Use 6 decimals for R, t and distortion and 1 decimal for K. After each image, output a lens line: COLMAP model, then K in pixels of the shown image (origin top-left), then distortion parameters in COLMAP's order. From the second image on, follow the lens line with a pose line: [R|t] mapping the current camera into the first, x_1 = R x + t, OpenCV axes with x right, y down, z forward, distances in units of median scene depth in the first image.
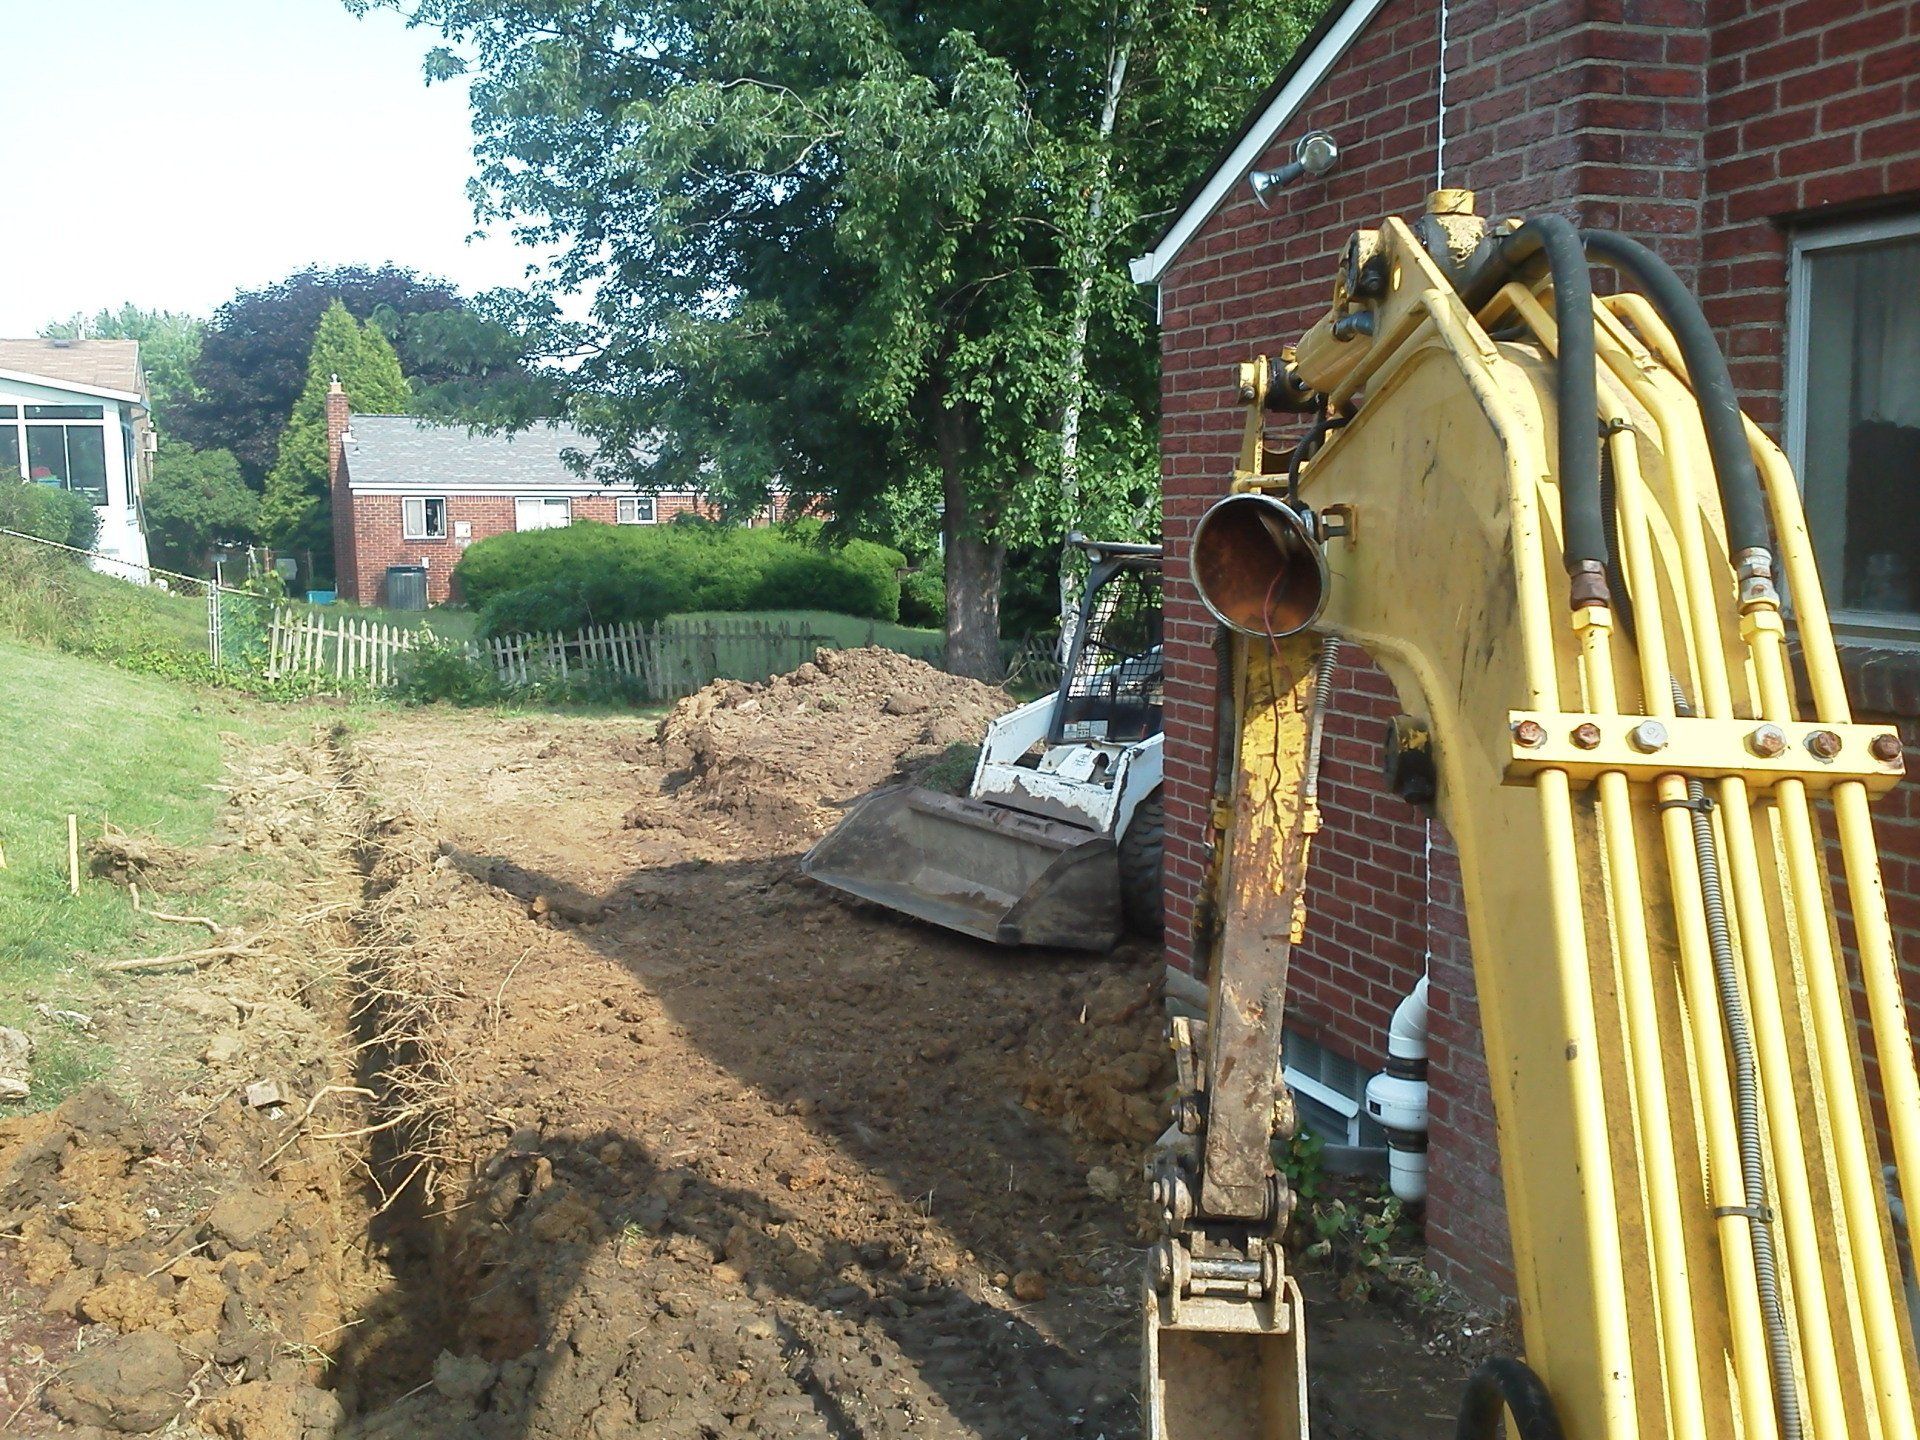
lens RADIAL K [[1624.2, 0, 960.0], [0, 1624.2, 720.0], [0, 0, 1]] dist [0.108714, -0.223405]
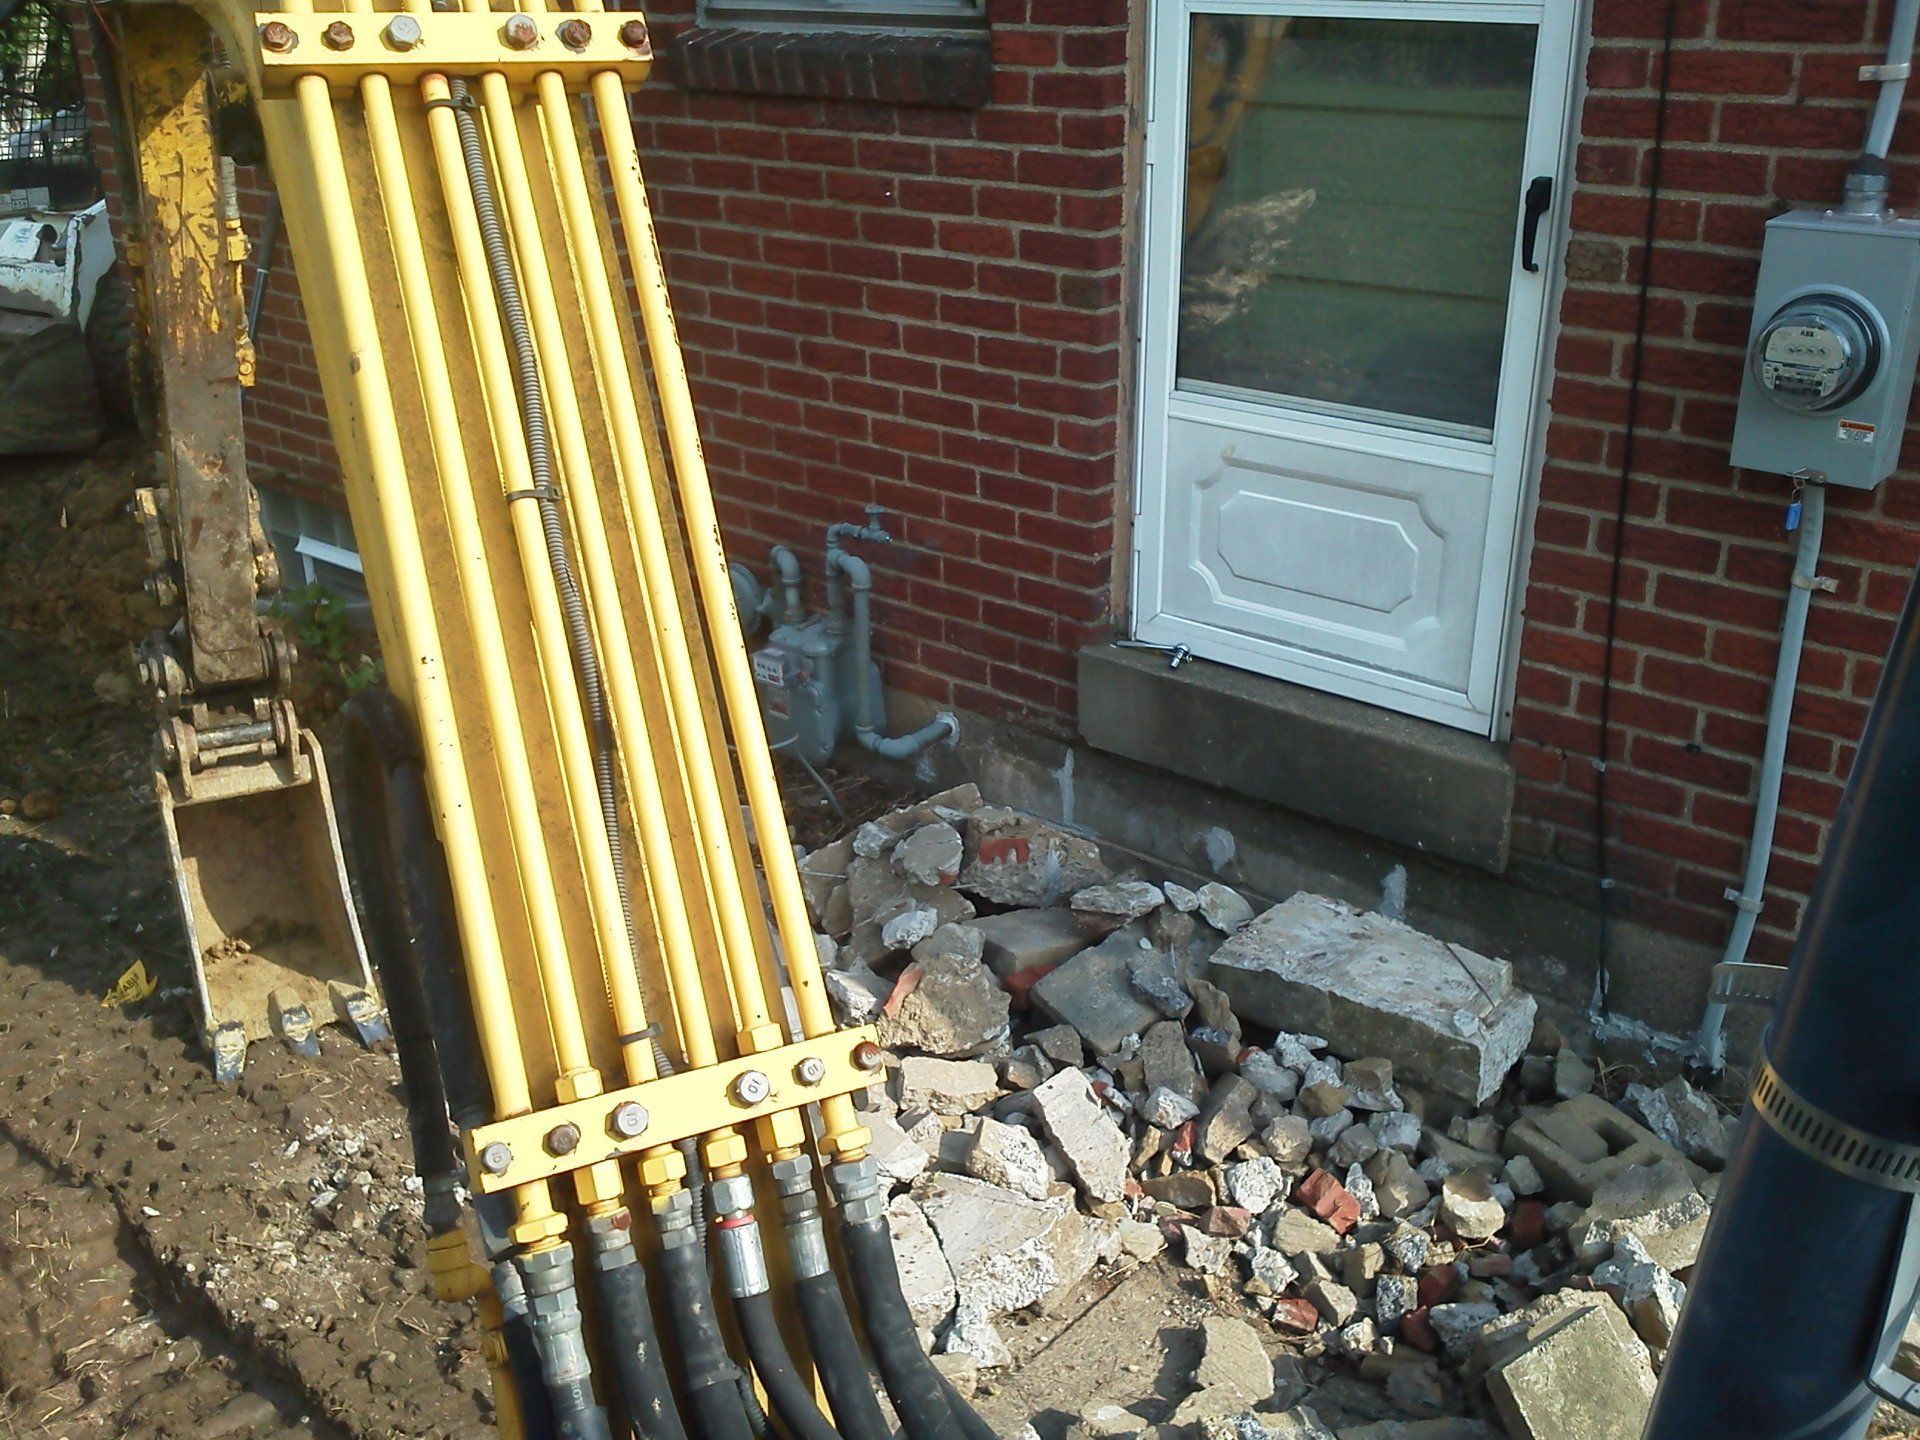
lens RADIAL K [[1666.5, 0, 960.0], [0, 1666.5, 720.0], [0, 0, 1]] dist [-0.002730, -0.109883]
pose [[0.872836, -0.199020, 0.445588, 0.101904], [0.067231, 0.953396, 0.294135, 0.068222], [-0.483361, -0.226774, 0.845539, -0.030175]]
